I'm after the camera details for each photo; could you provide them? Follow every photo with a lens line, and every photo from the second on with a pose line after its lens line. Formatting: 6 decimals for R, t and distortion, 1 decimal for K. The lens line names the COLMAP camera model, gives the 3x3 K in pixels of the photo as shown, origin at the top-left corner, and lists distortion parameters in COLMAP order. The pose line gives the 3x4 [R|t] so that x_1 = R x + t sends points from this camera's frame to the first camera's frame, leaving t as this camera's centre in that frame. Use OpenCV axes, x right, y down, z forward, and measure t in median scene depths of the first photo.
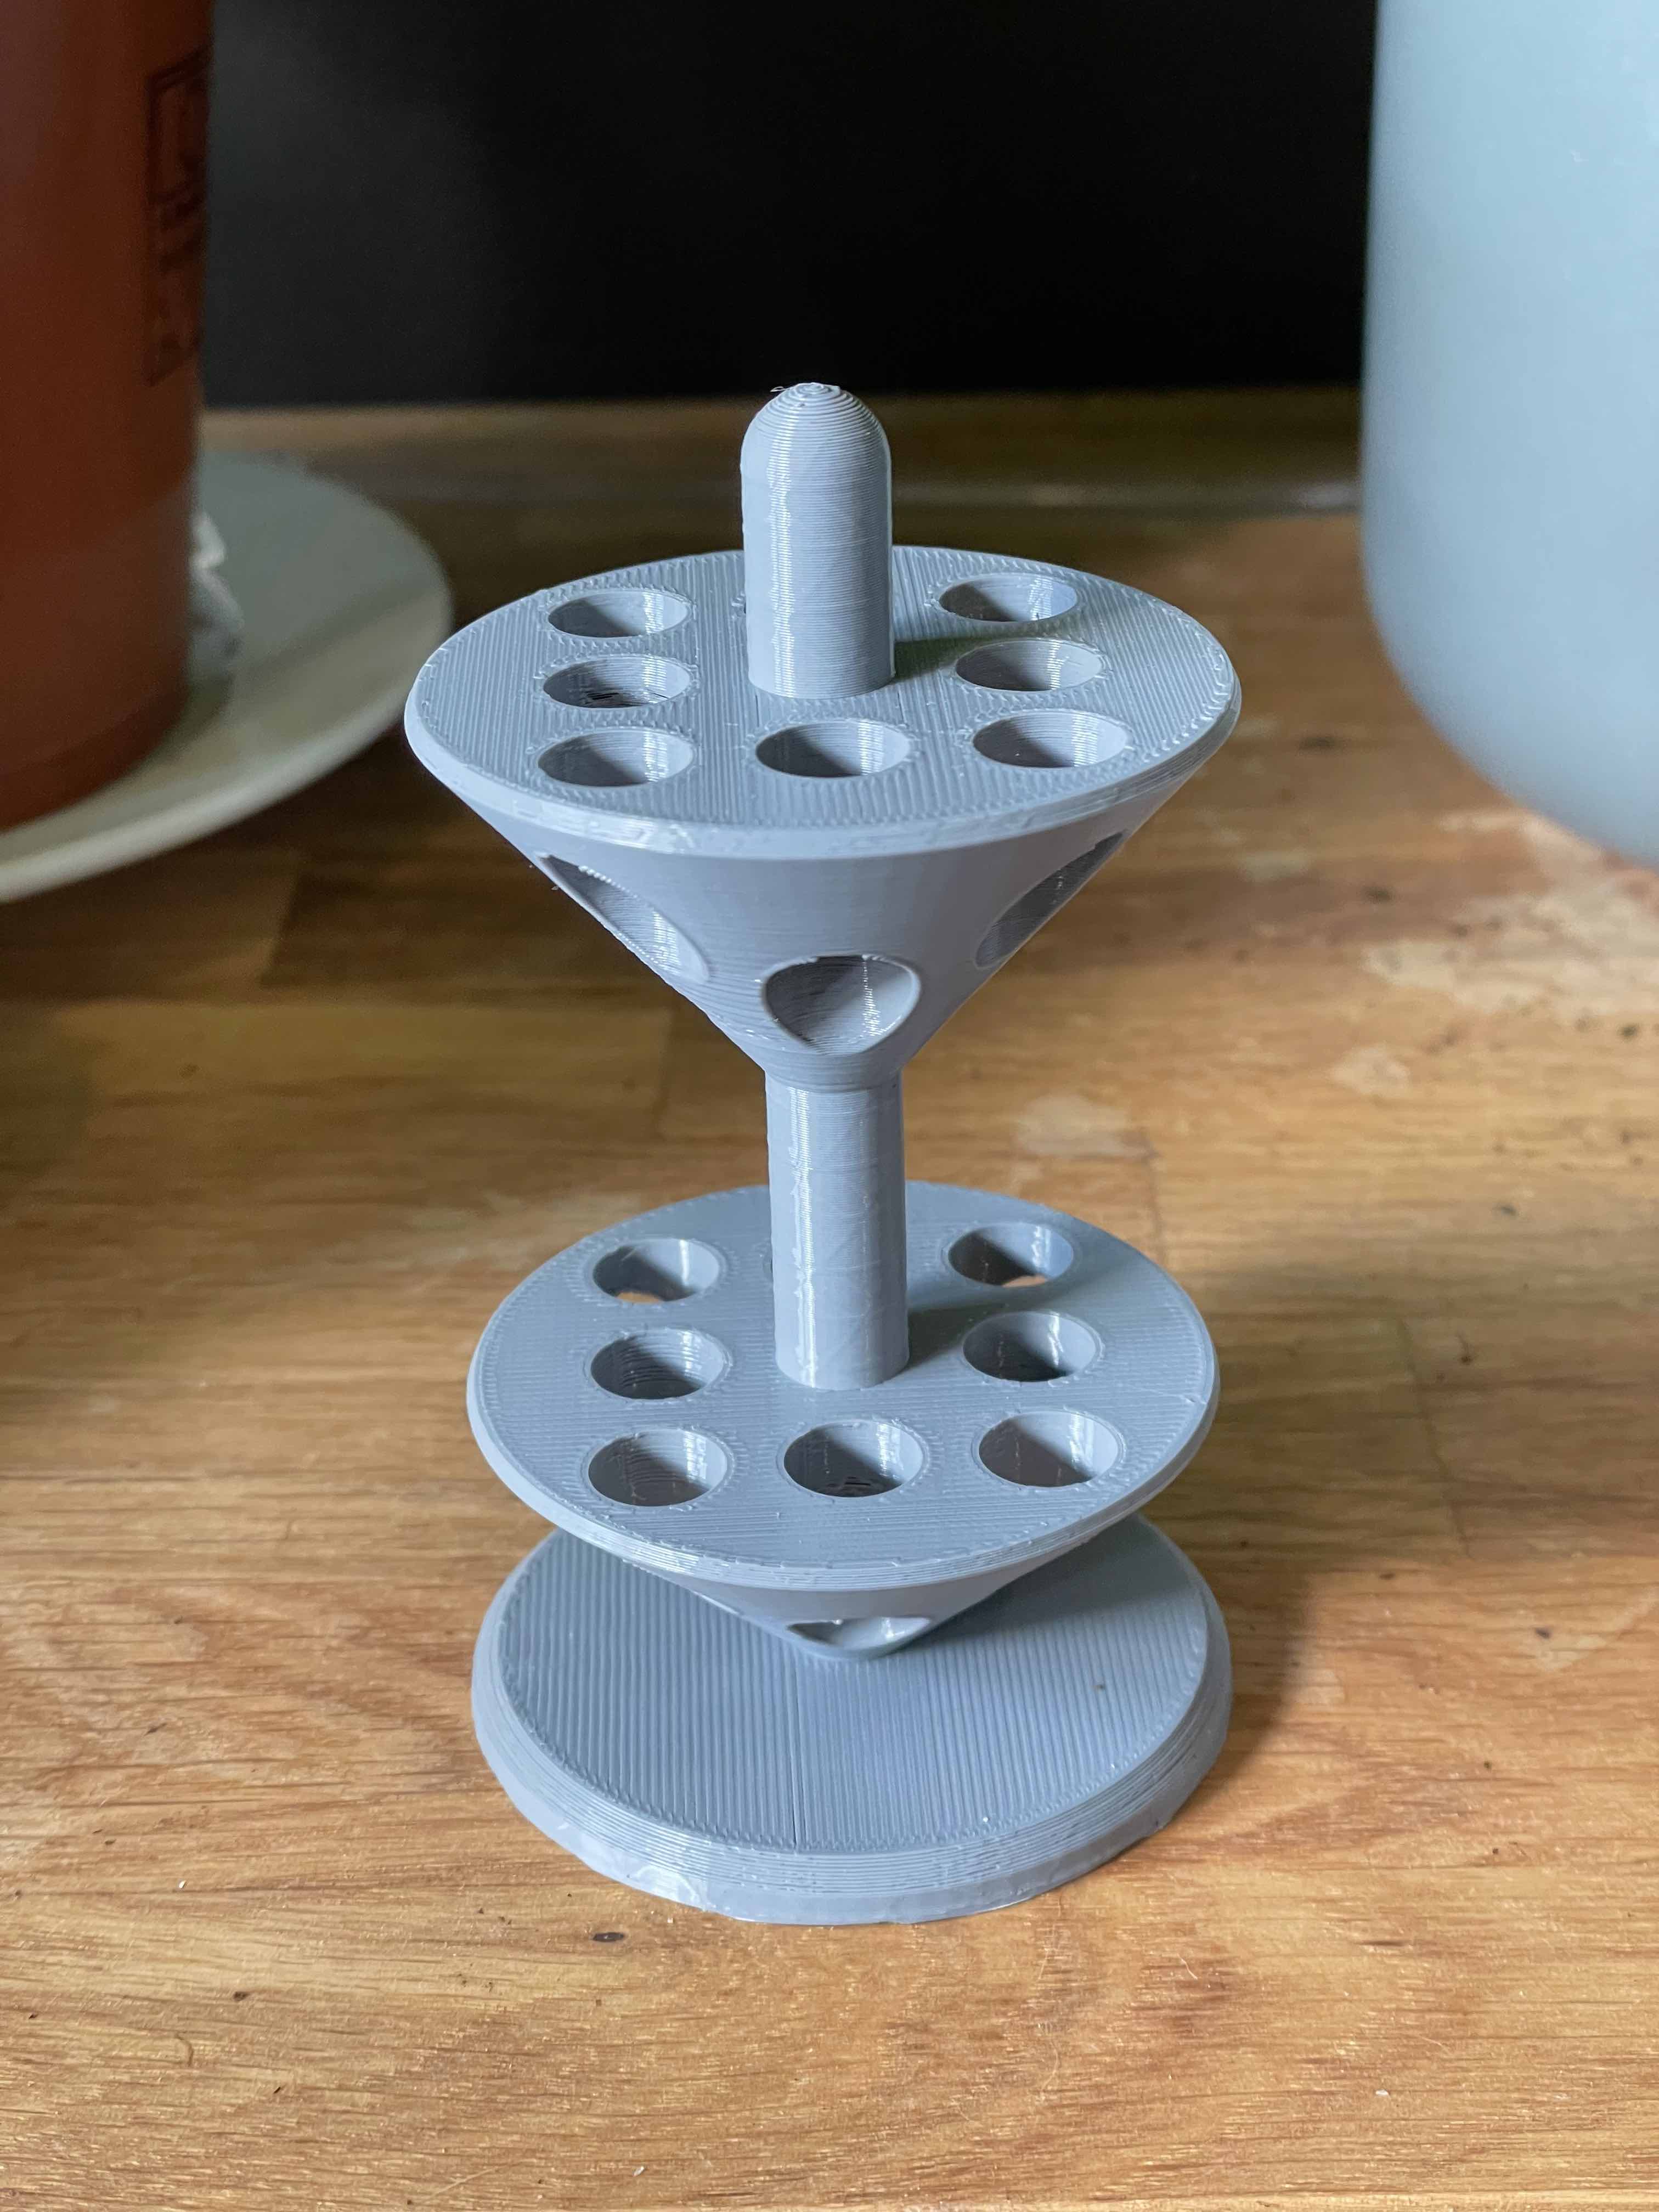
lens RADIAL K [[3452.1, 0, 757.9], [0, 3452.1, 1105.8], [0, 0, 1]] dist [0.100595, -0.793301]
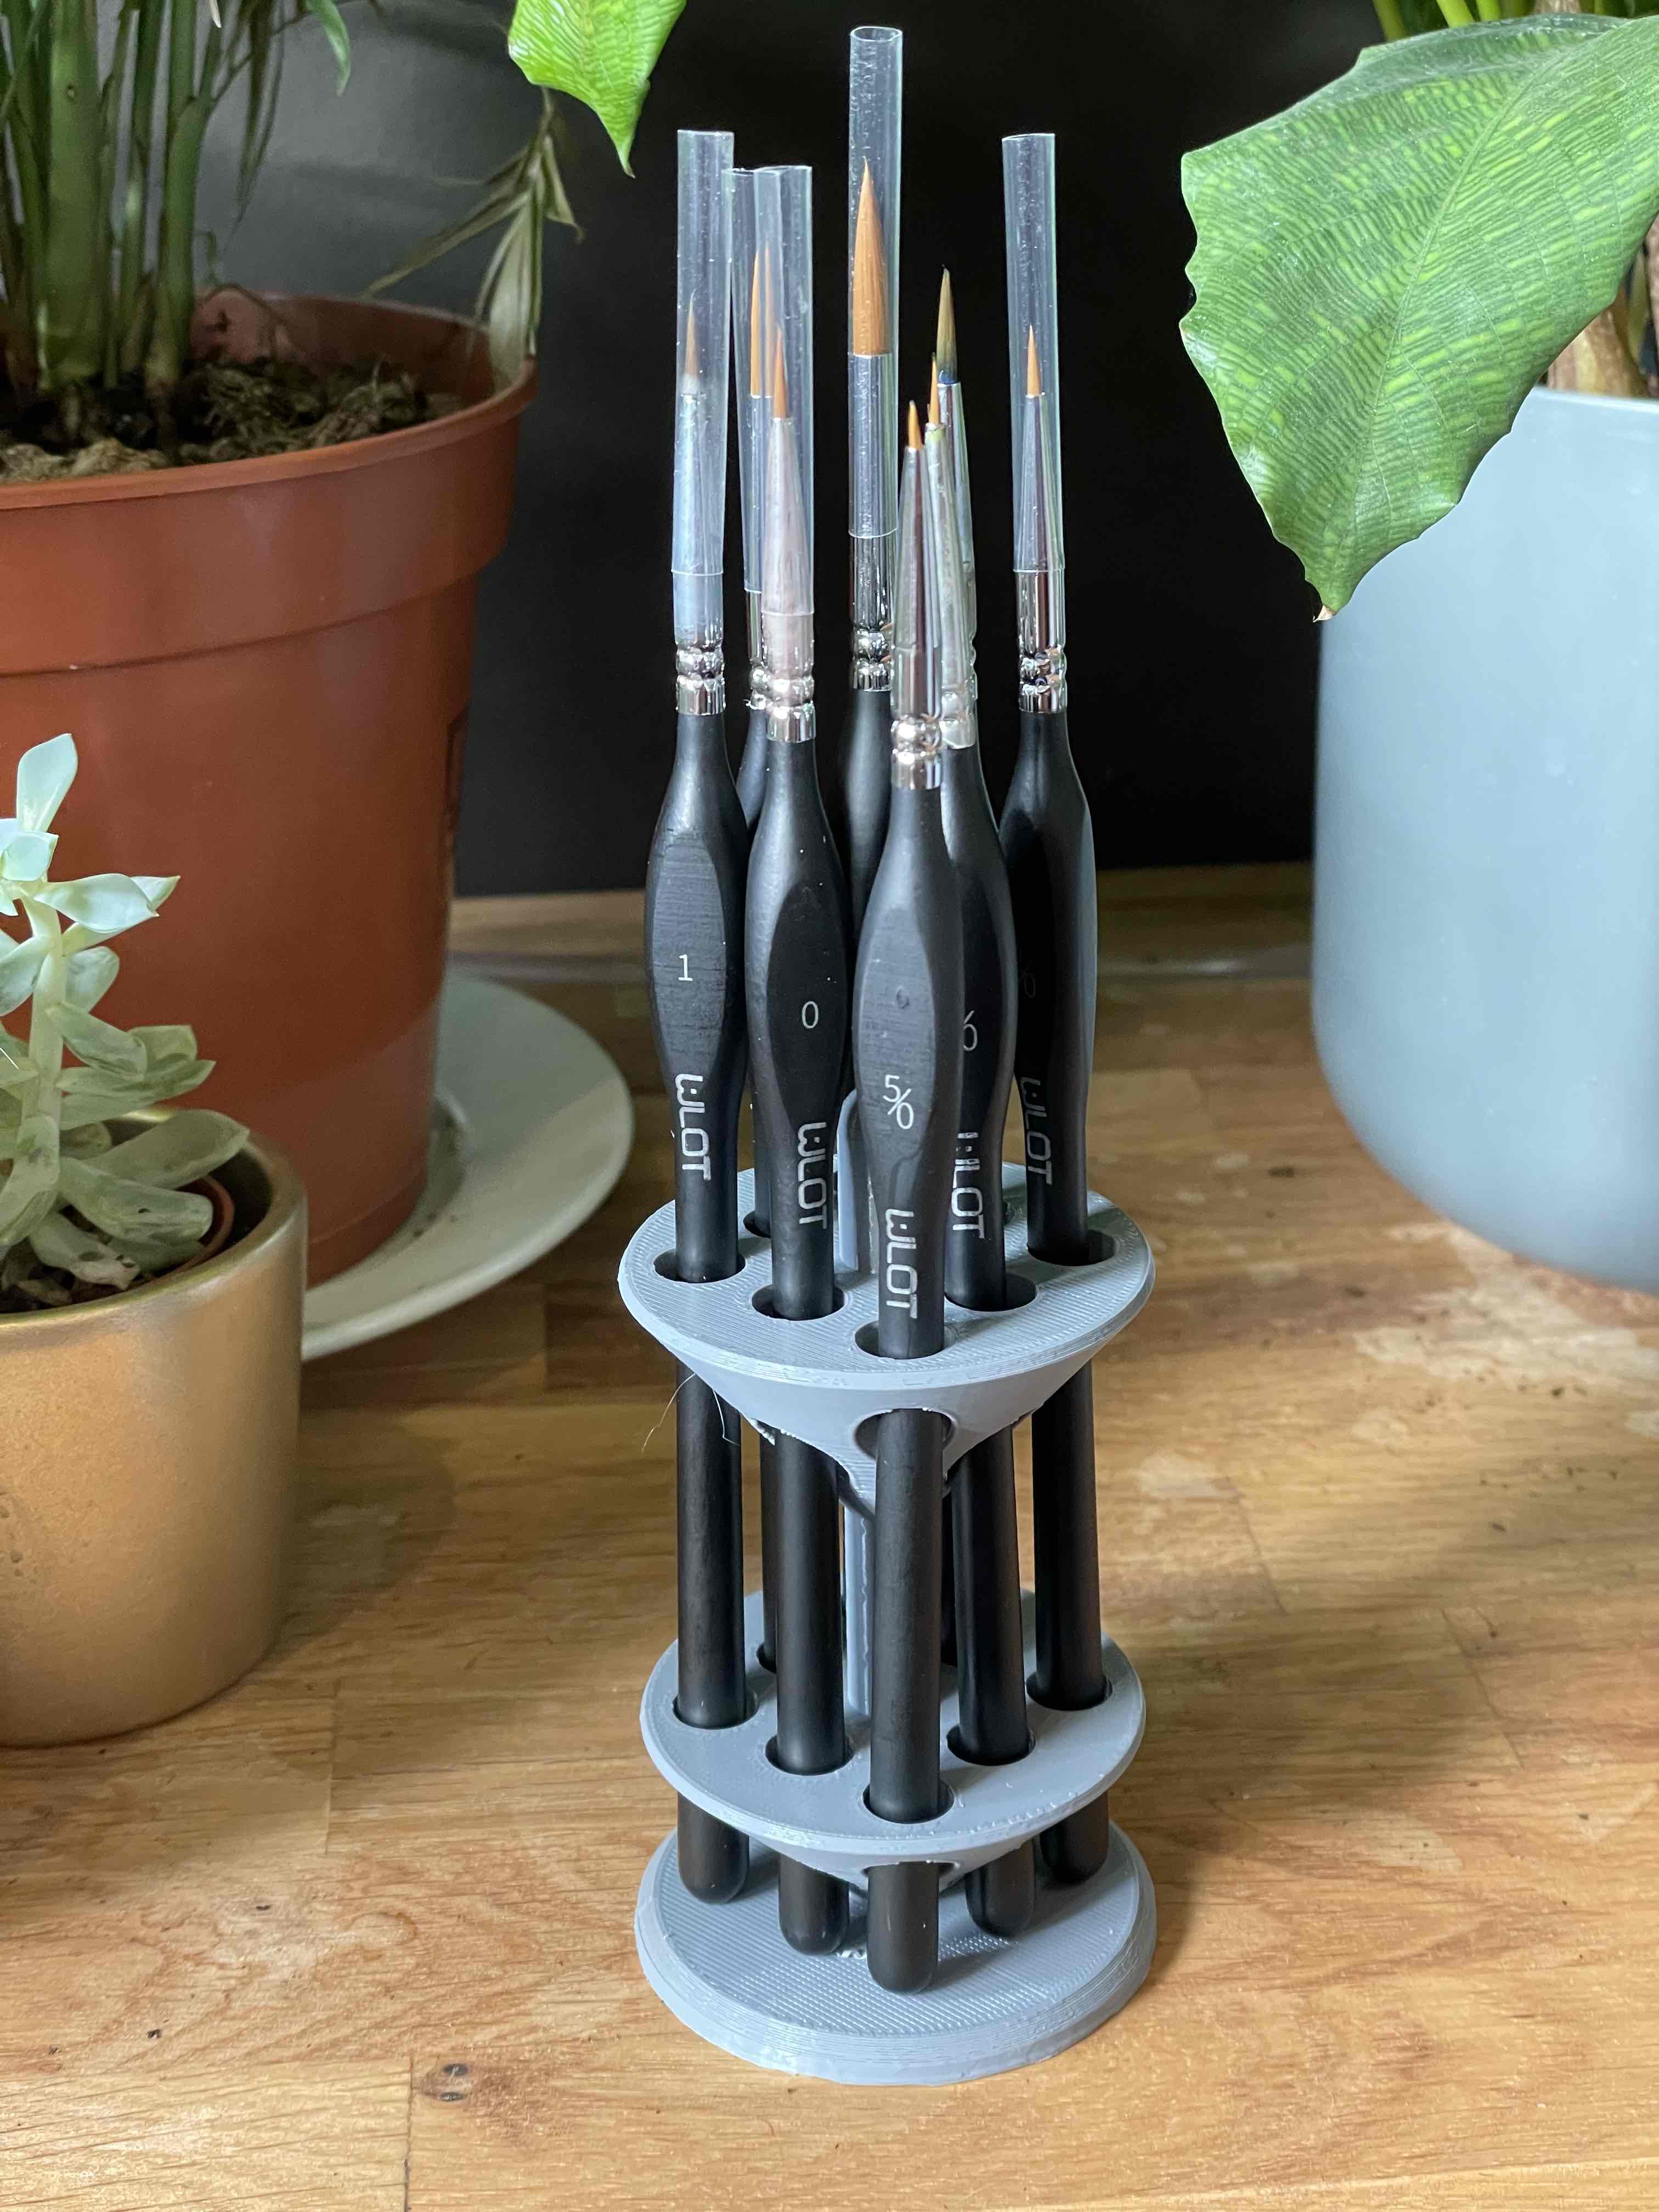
lens RADIAL K [[3450.3, 0, 826.1], [0, 3450.3, 1154.1], [0, 0, 1]] dist [0.137347, -0.842375]
pose [[0.993377, -0.026862, 0.111721, -0.253089], [0.035503, 0.996469, -0.076086, -0.028627], [-0.109282, 0.079548, 0.990823, -0.456983]]
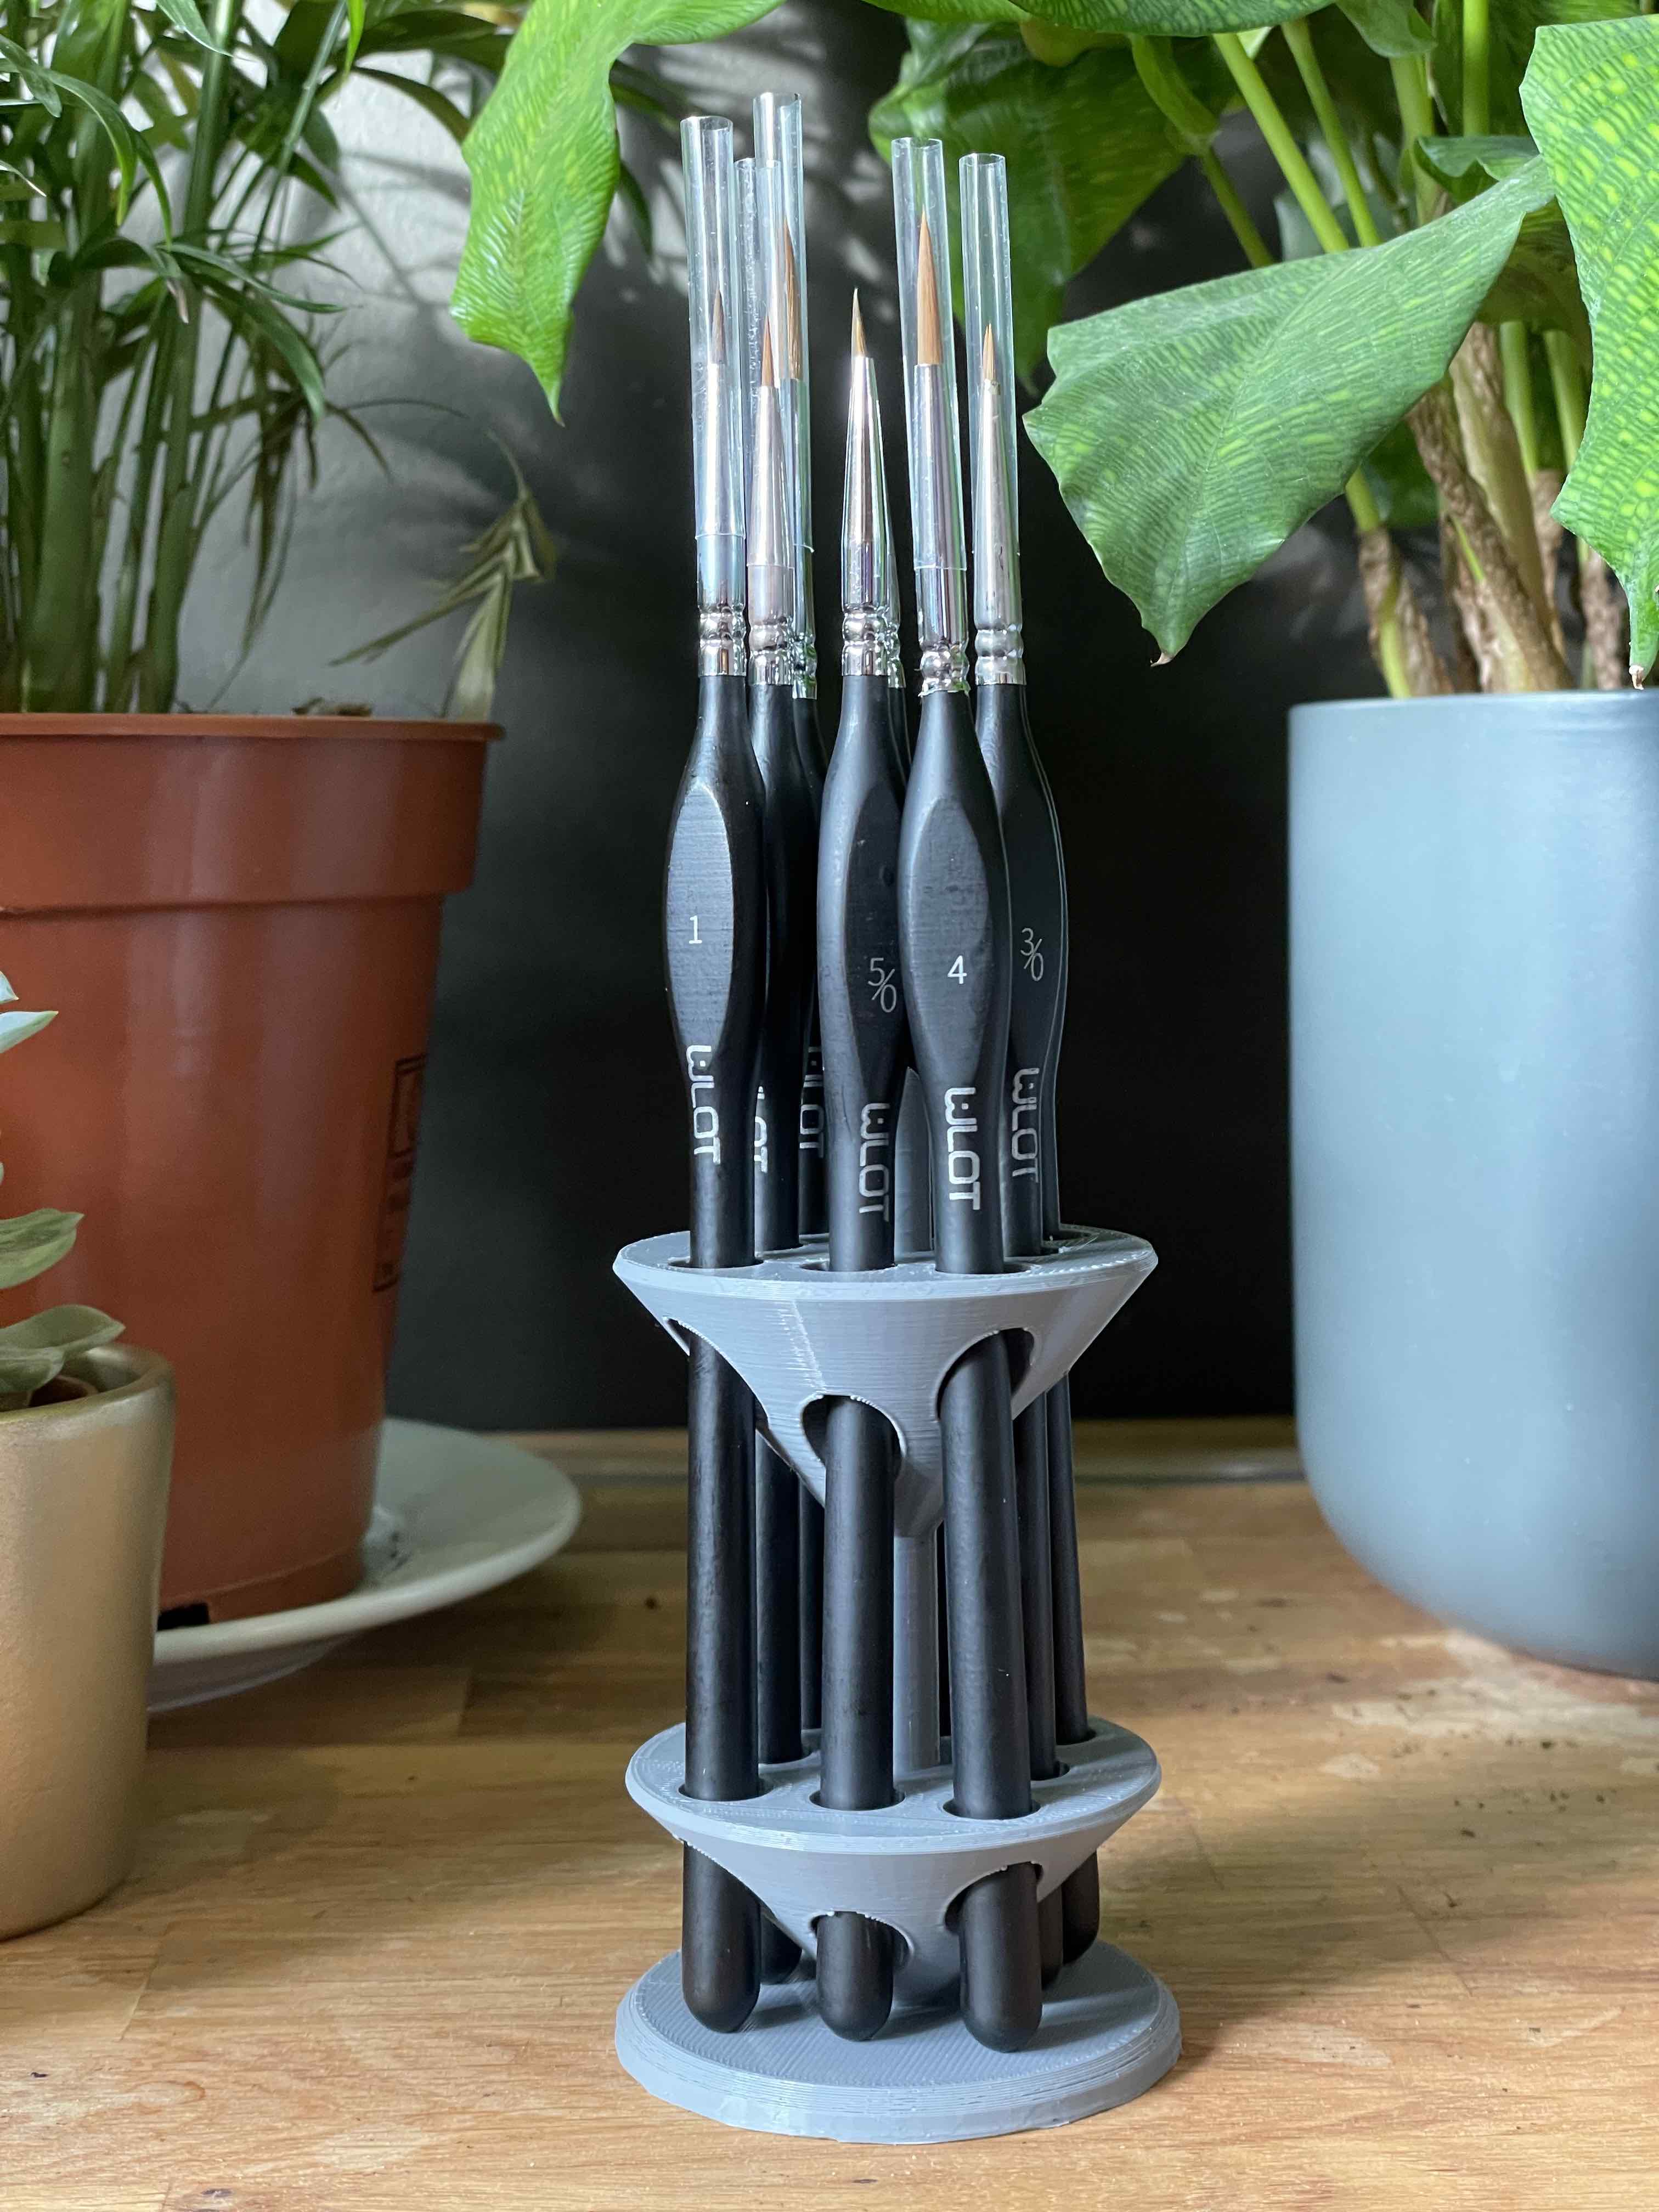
lens RADIAL K [[3450.3, 0, 826.1], [0, 3450.3, 1154.1], [0, 0, 1]] dist [0.137347, -0.842375]
pose [[0.997882, -0.003177, 0.064970, -0.126102], [0.026957, 0.929199, -0.368595, 0.321674], [-0.059199, 0.369566, 0.927317, -0.326790]]
